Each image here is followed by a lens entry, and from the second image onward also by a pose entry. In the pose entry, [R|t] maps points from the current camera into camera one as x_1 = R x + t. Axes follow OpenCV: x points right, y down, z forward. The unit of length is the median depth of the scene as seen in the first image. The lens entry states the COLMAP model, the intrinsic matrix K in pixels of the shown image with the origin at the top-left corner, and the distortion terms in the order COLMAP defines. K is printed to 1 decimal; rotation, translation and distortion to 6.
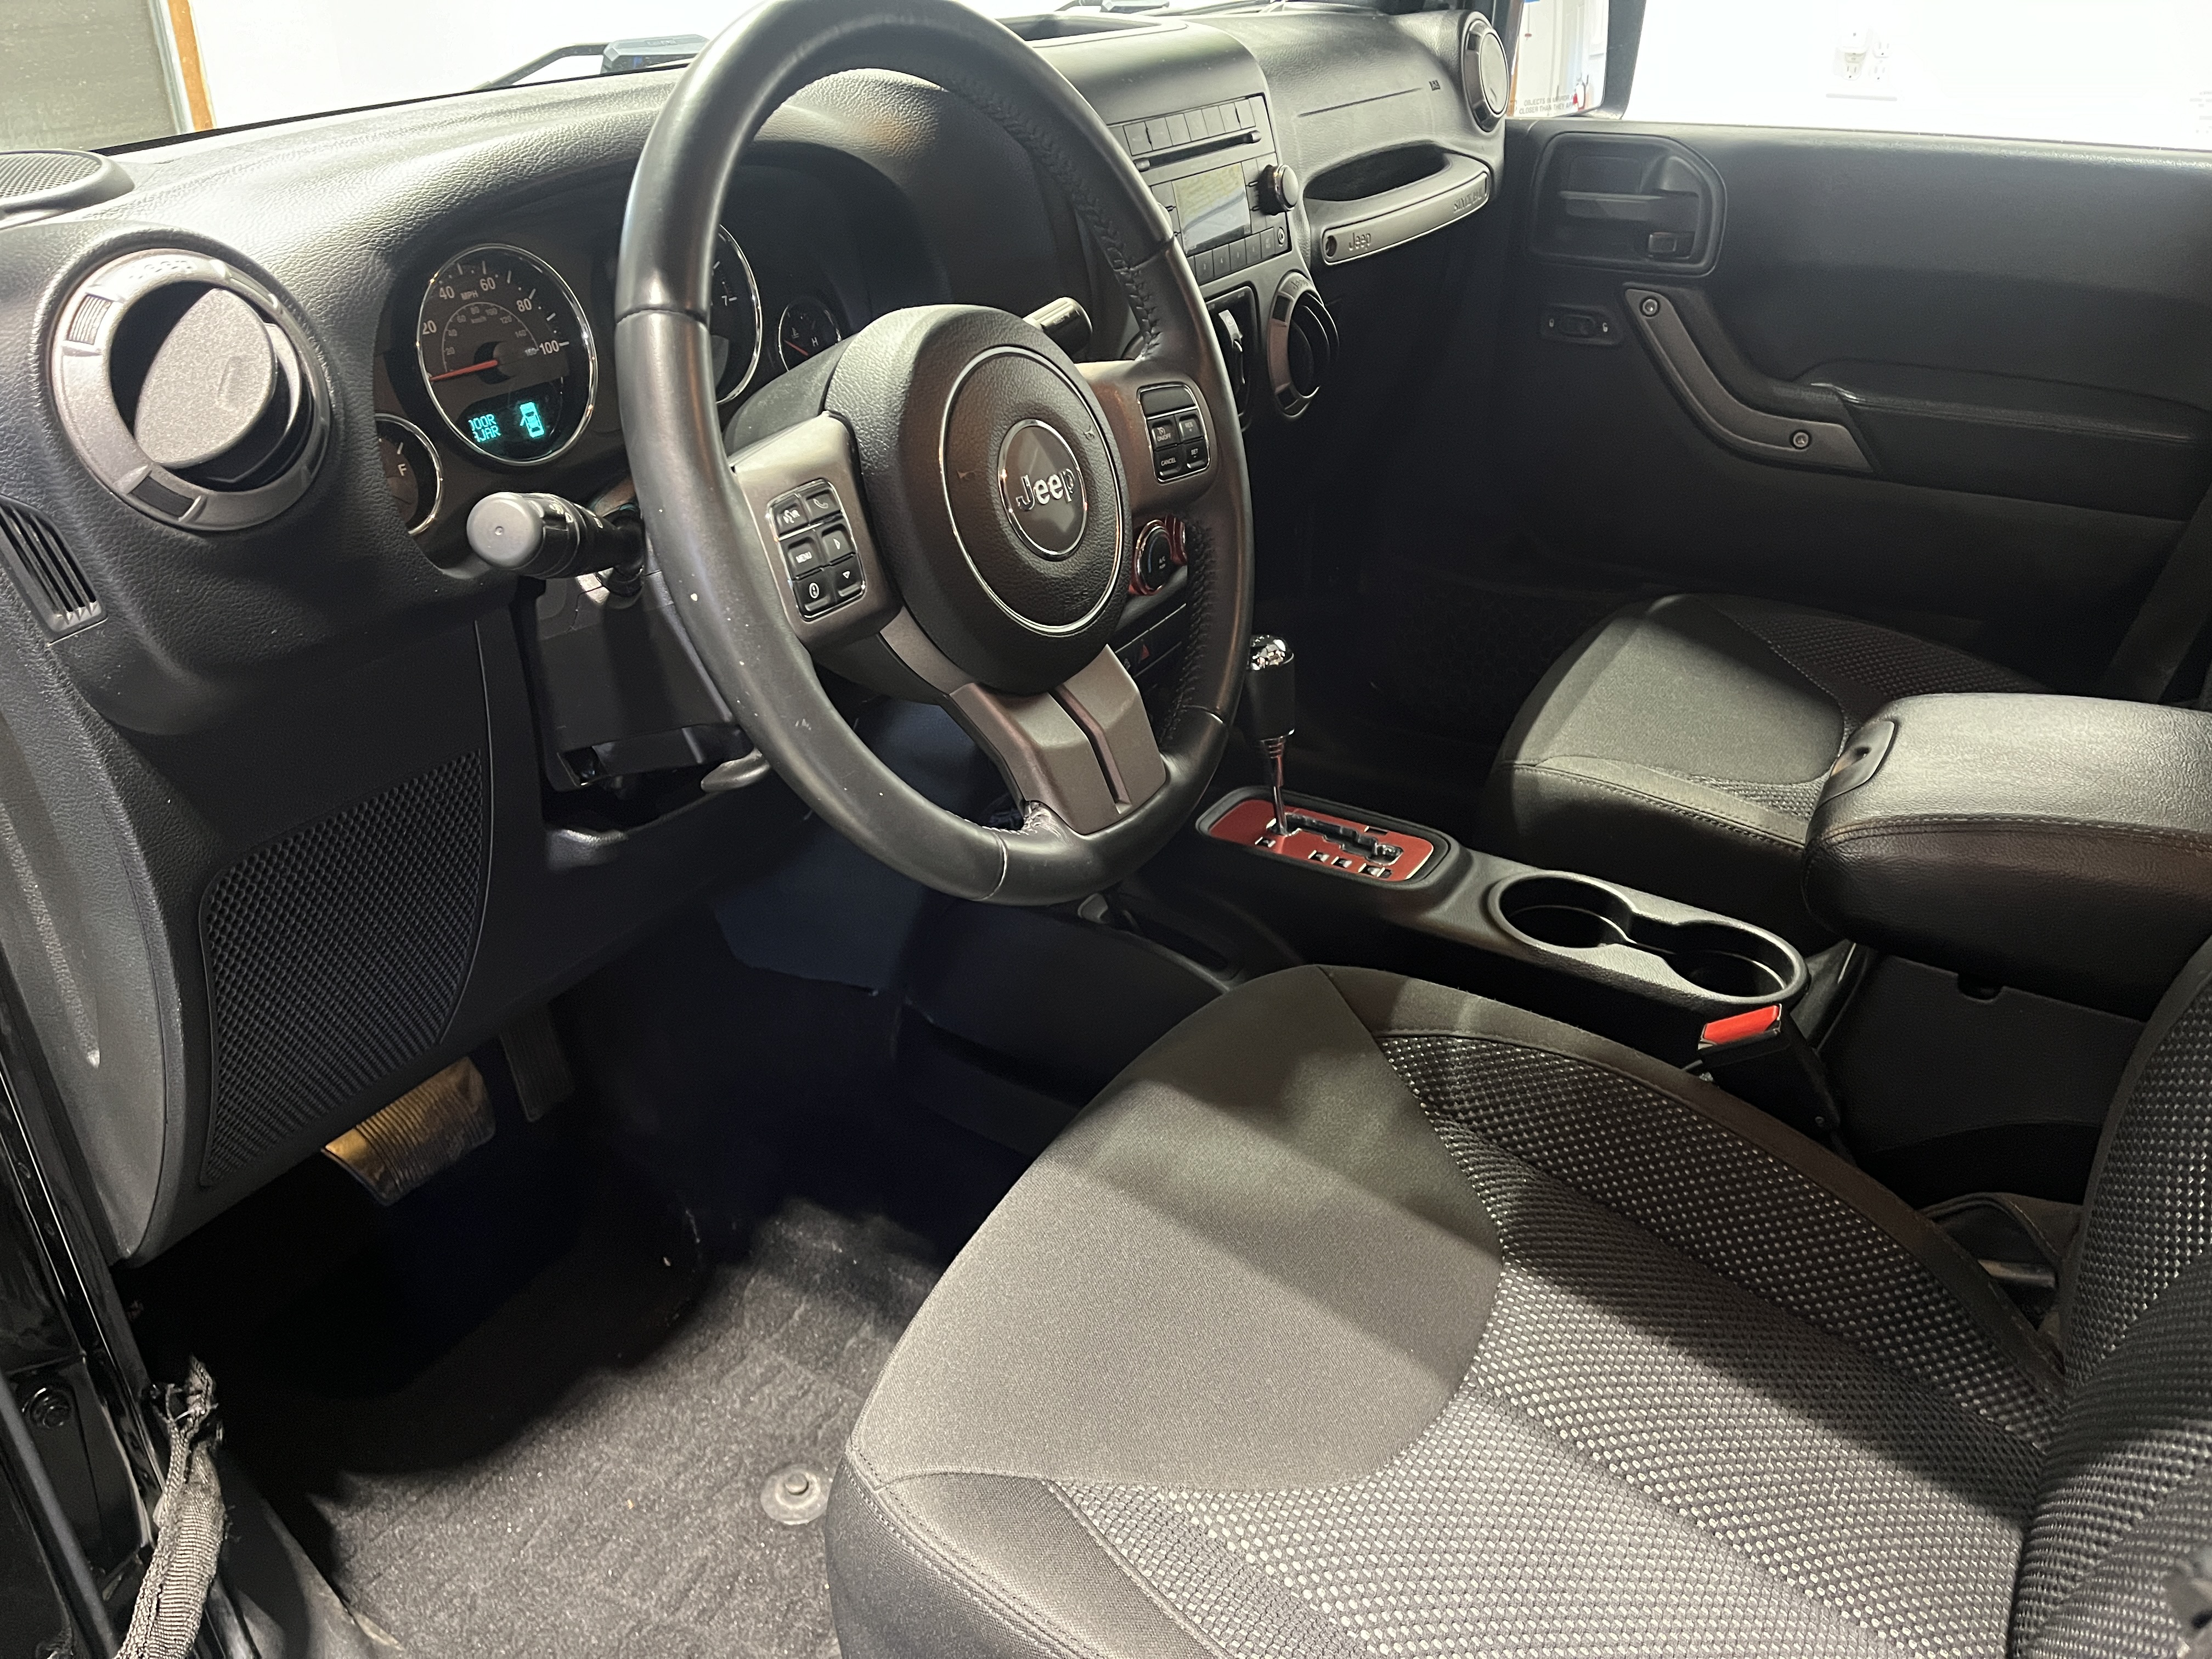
lens RADIAL K [[1725.5, 0, 1110.9], [0, 1725.5, 845.7], [0, 0, 1]] dist [0.009911, 0.001947]
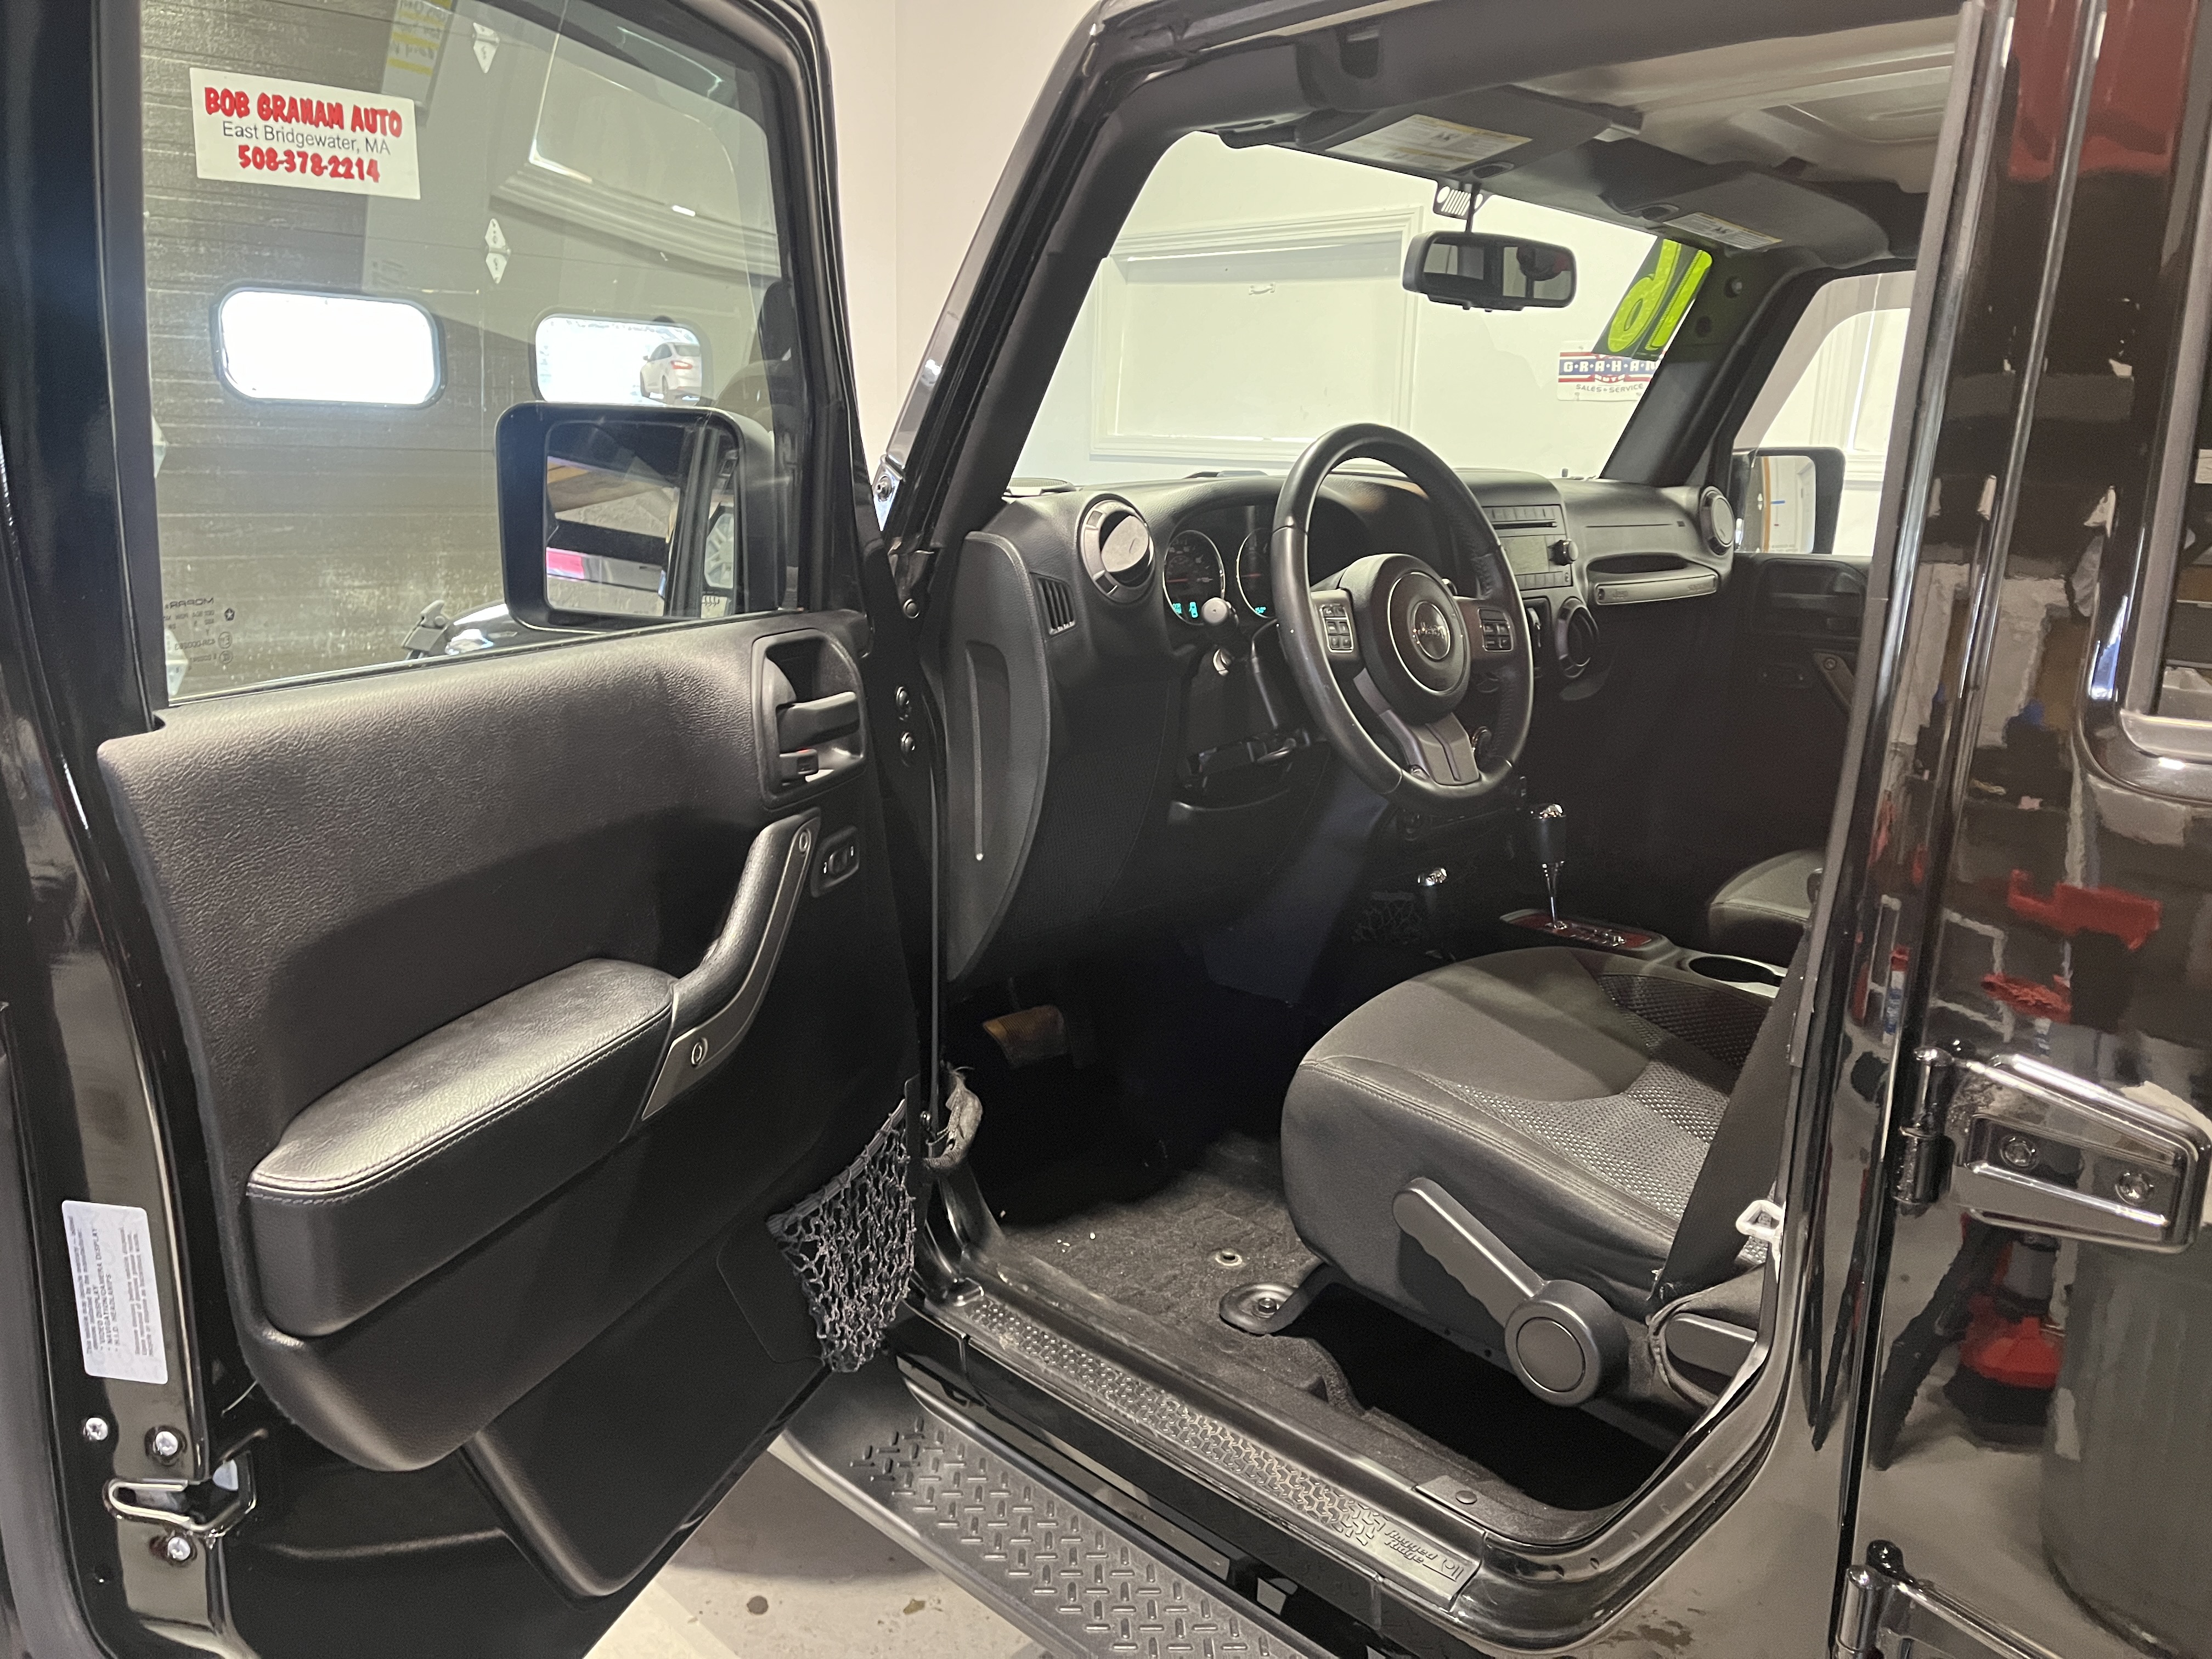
lens RADIAL K [[1696.3, 0, 1106.0], [0, 1696.3, 829.5], [0, 0, 1]] dist [0.100177, -0.161117]
pose [[0.975427, 0.067891, -0.209600, 0.024363], [-0.125197, 0.953617, -0.273753, 0.546653], [0.181293, 0.293268, 0.938684, -0.844991]]
